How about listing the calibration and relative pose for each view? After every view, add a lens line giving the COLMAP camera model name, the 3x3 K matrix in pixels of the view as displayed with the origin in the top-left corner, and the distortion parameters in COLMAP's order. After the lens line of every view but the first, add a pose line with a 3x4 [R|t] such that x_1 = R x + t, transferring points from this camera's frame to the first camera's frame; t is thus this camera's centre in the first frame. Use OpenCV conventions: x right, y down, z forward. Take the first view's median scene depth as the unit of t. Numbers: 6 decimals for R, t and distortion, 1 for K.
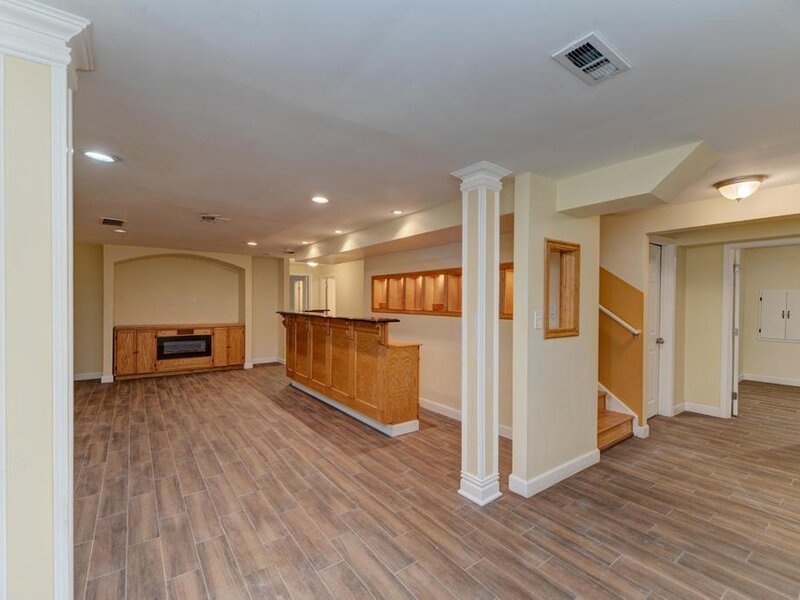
lens RADIAL K [[358.9, 0, 400.0], [0, 358.9, 300.0], [0, 0, 1]] dist [0.000710, -0.000290]
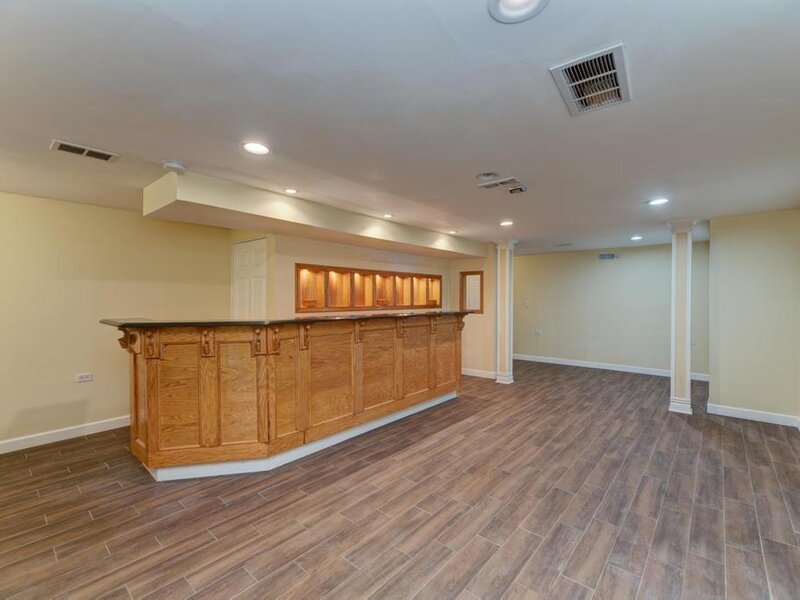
lens RADIAL K [[358.9, 0, 400.0], [0, 358.9, 300.0], [0, 0, 1]] dist [0.000710, -0.000290]
pose [[-0.204106, -0.010449, 0.978893, -1.291130], [-0.002663, 0.999945, 0.010118, -0.001764], [-0.978945, -0.000542, -0.204123, 1.462763]]
